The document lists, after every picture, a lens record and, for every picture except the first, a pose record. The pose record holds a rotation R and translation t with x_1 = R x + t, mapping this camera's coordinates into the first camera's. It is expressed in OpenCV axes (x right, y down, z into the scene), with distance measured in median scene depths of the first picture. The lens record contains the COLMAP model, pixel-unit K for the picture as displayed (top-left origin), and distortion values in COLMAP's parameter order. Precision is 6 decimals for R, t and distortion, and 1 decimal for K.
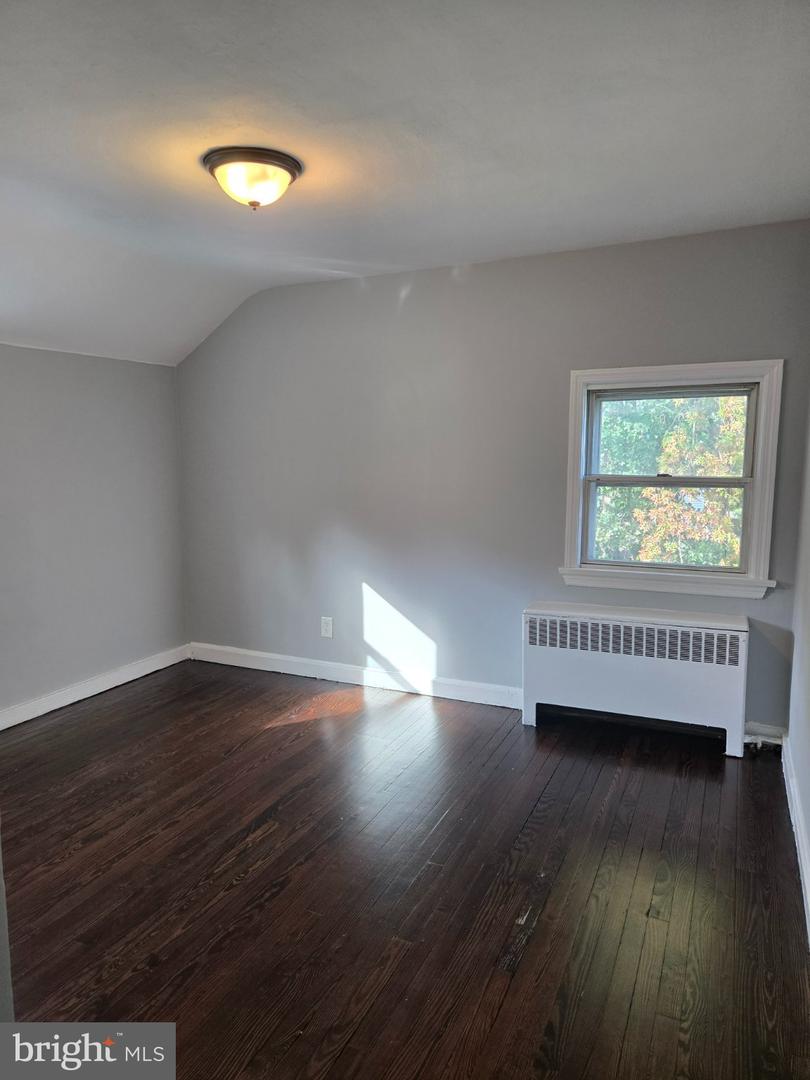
lens RADIAL K [[718.7, 0, 402.6], [0, 718.7, 540.9], [0, 0, 1]] dist [0.036589, -0.012809]
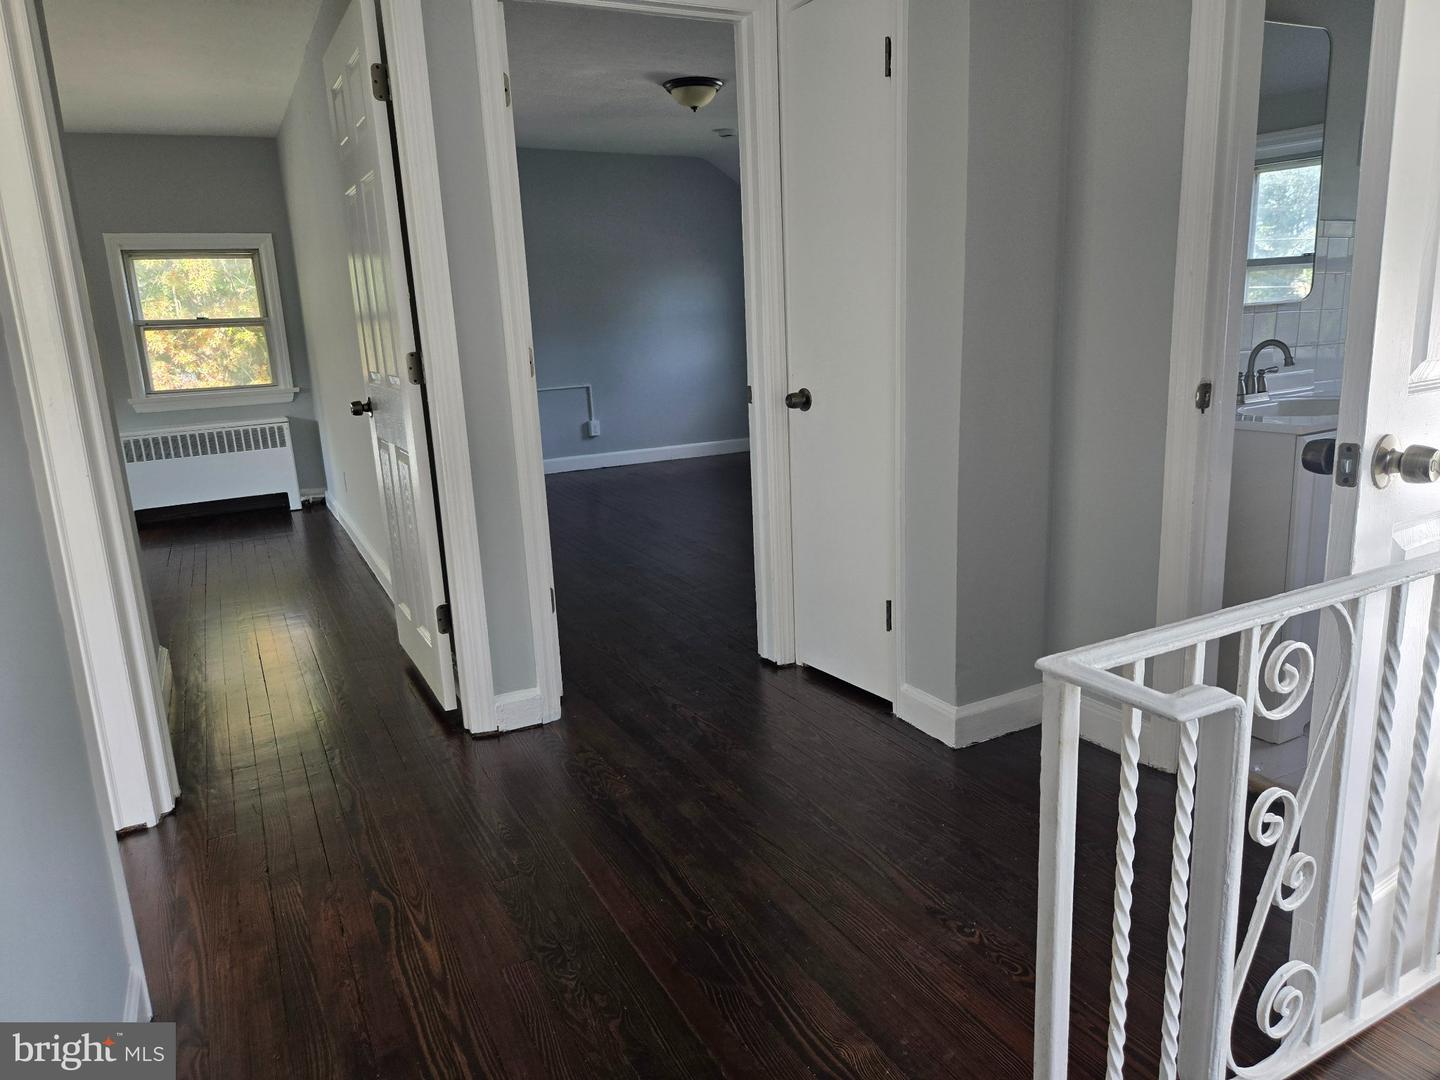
lens RADIAL K [[958.3, 0, 720.7], [0, 958.3, 534.0], [0, 0, 1]] dist [0.036589, -0.012809]
pose [[0.605428, -0.204819, 0.769095, -0.528012], [0.143611, 0.978572, 0.147555, 0.176684], [-0.782837, 0.021117, 0.621869, -0.873464]]
